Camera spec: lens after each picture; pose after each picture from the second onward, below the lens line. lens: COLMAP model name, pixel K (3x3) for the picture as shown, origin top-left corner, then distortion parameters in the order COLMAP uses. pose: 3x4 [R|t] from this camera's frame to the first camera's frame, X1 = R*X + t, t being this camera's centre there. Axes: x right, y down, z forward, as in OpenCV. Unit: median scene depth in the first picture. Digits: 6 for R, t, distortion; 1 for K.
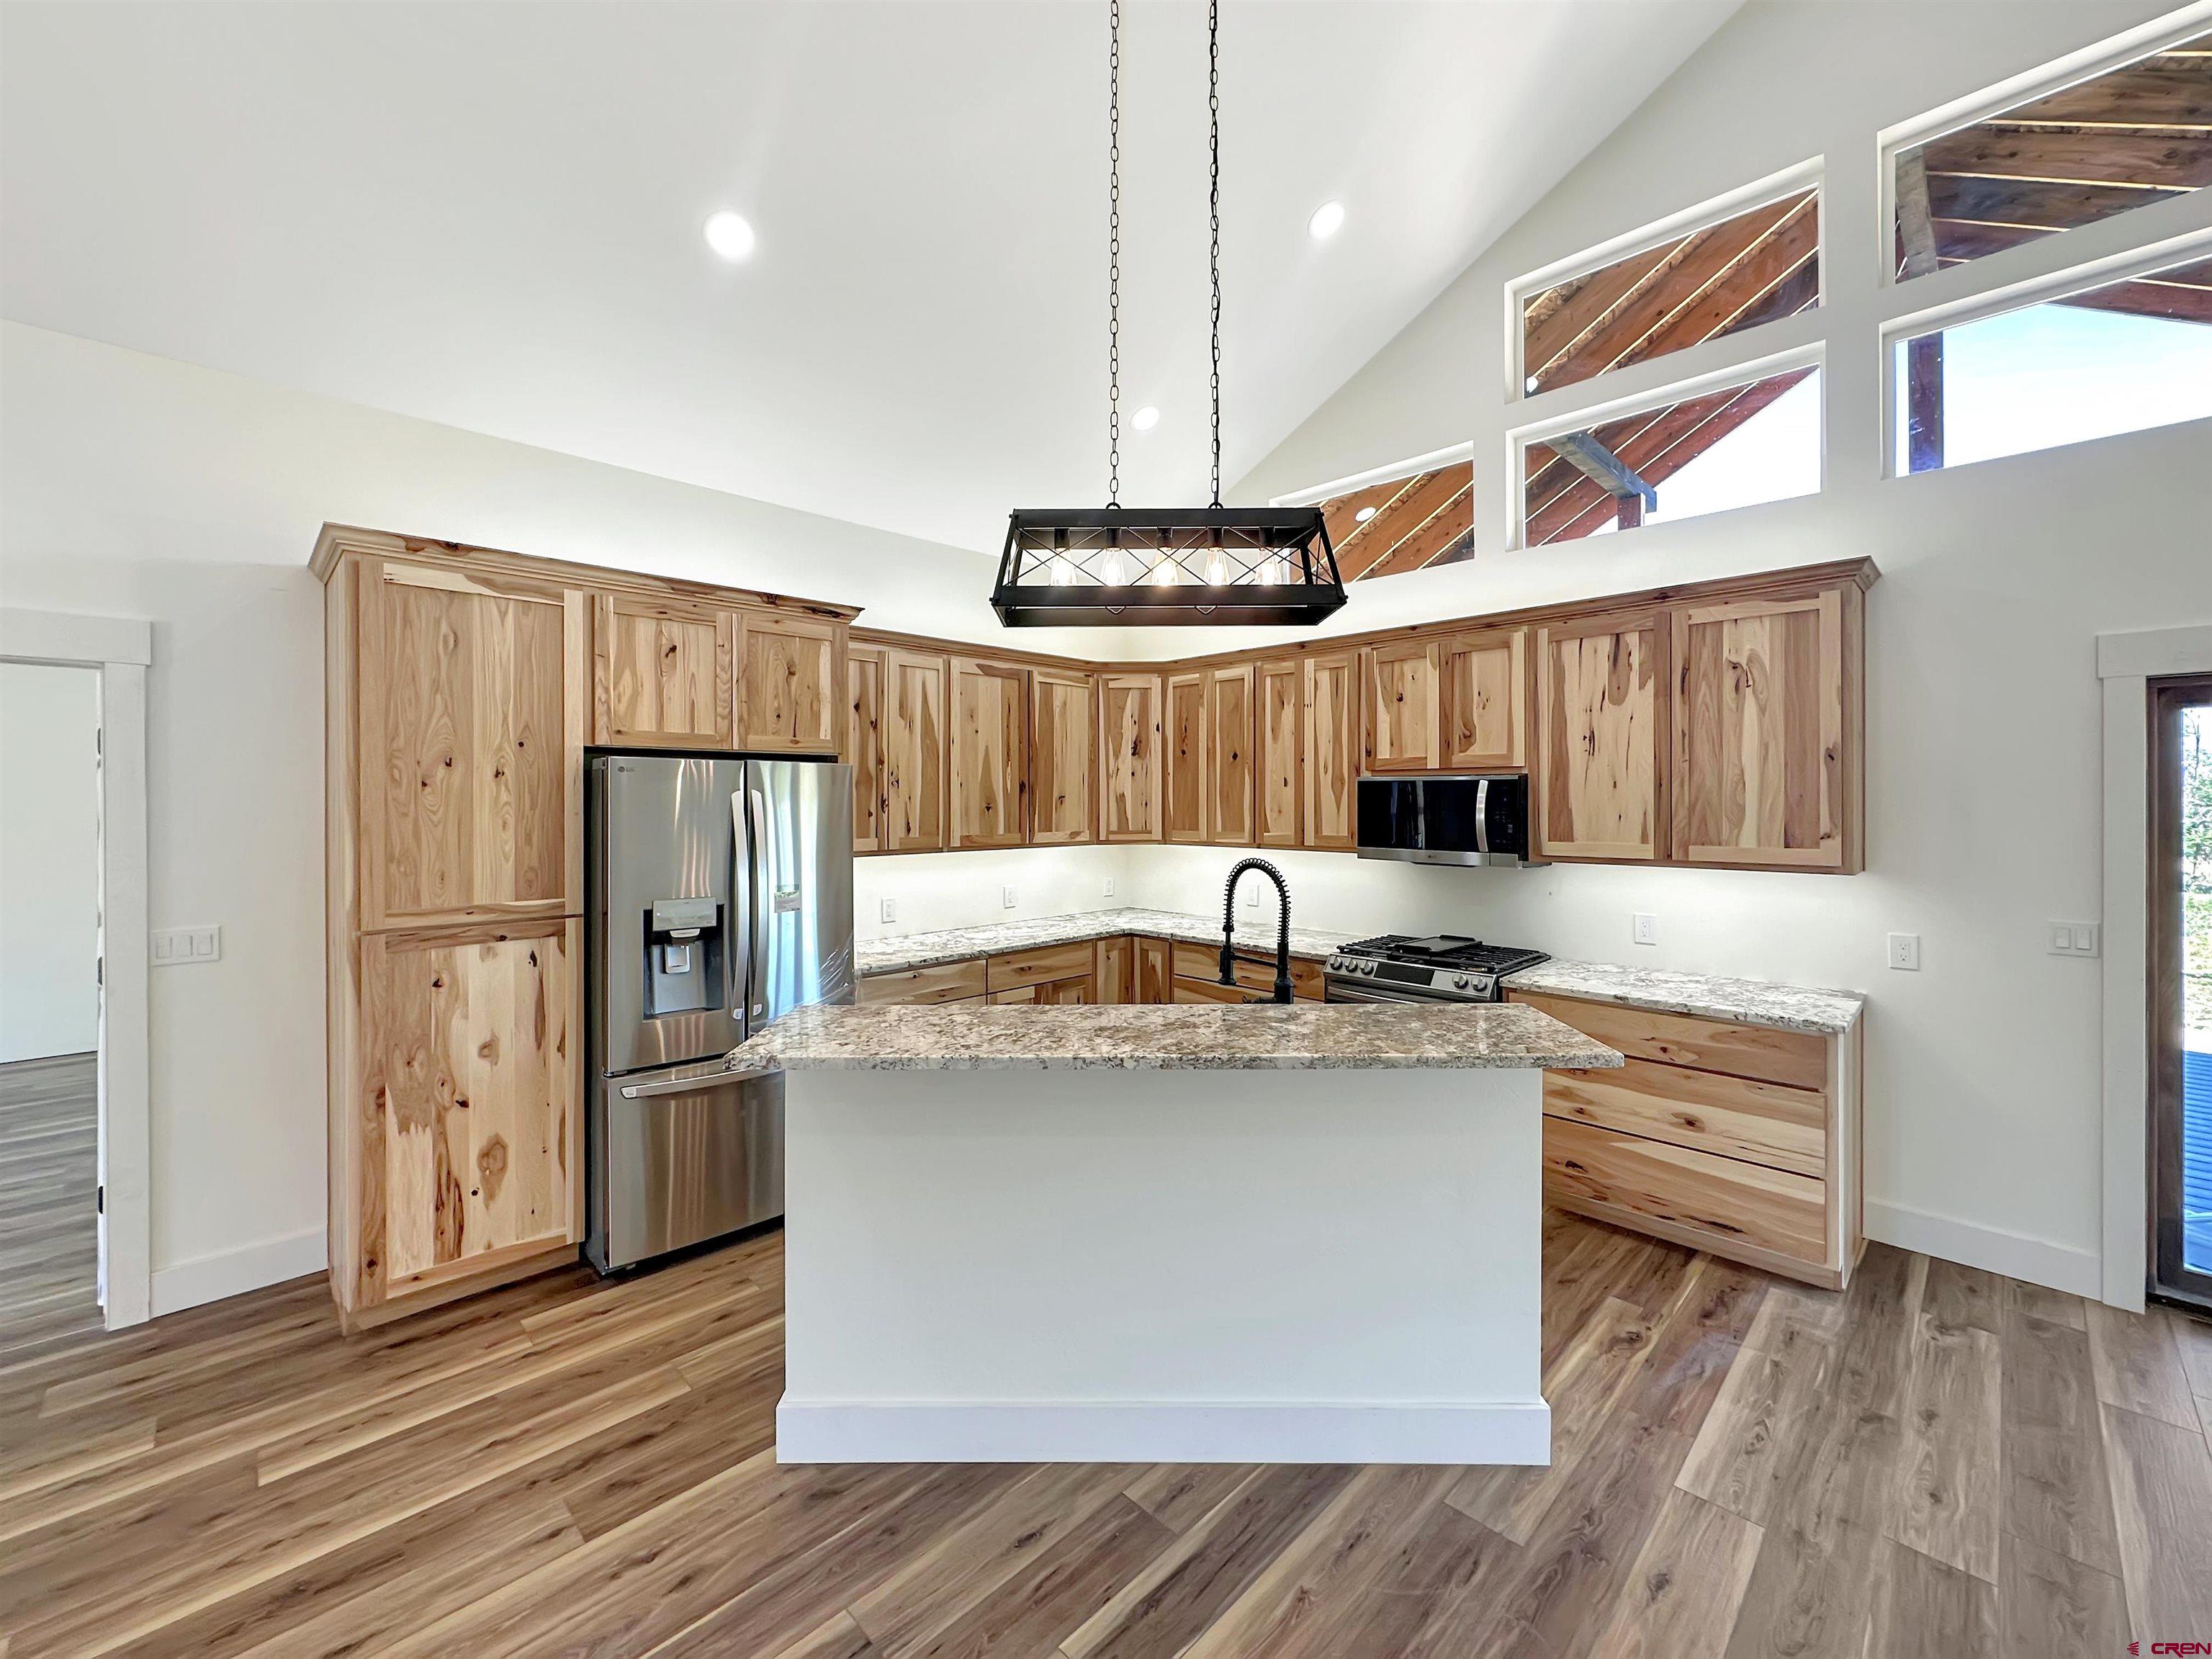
lens RADIAL K [[890.4, 0, 1099.1], [0, 890.4, 804.6], [0, 0, 1]] dist [-0.003063, 0.000023]
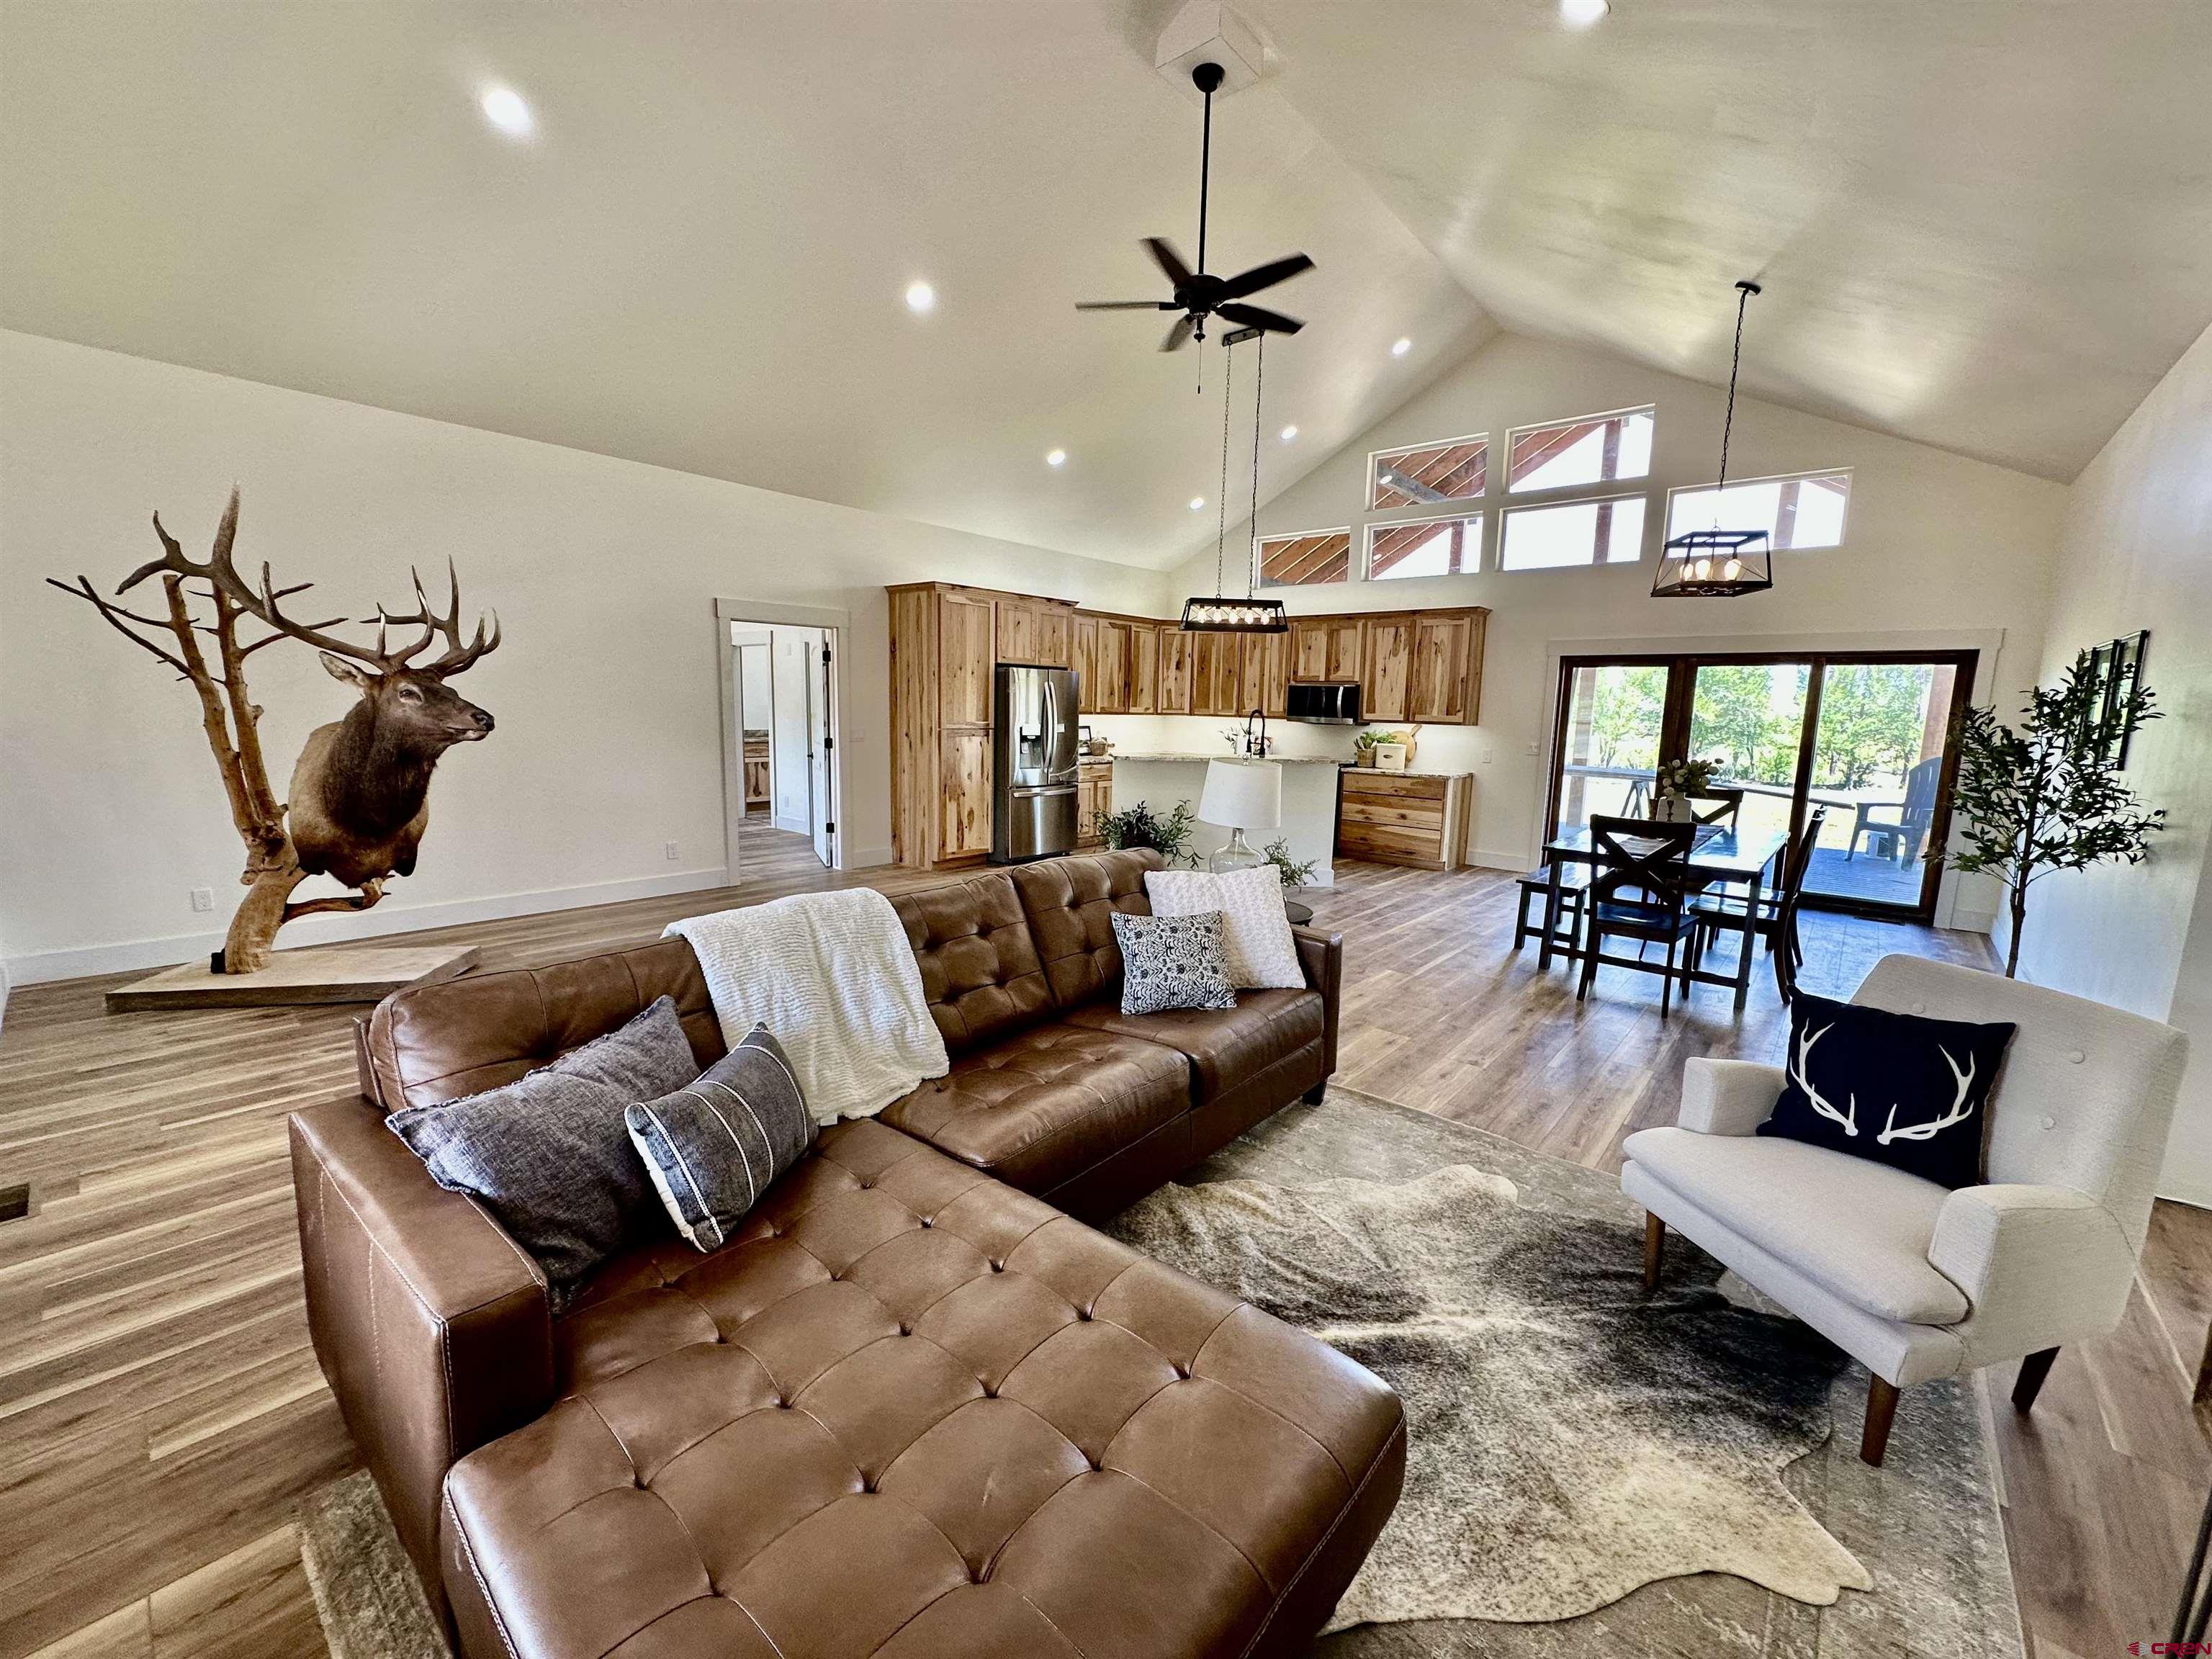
lens RADIAL K [[880.4, 0, 1106.0], [0, 880.4, 829.5], [0, 0, 1]] dist [-0.001276, 0.000364]
pose [[0.996334, 0.015256, 0.084172, -0.385314], [-0.026768, 0.990155, 0.137394, 0.044337], [-0.081248, -0.139144, 0.986934, -1.326934]]
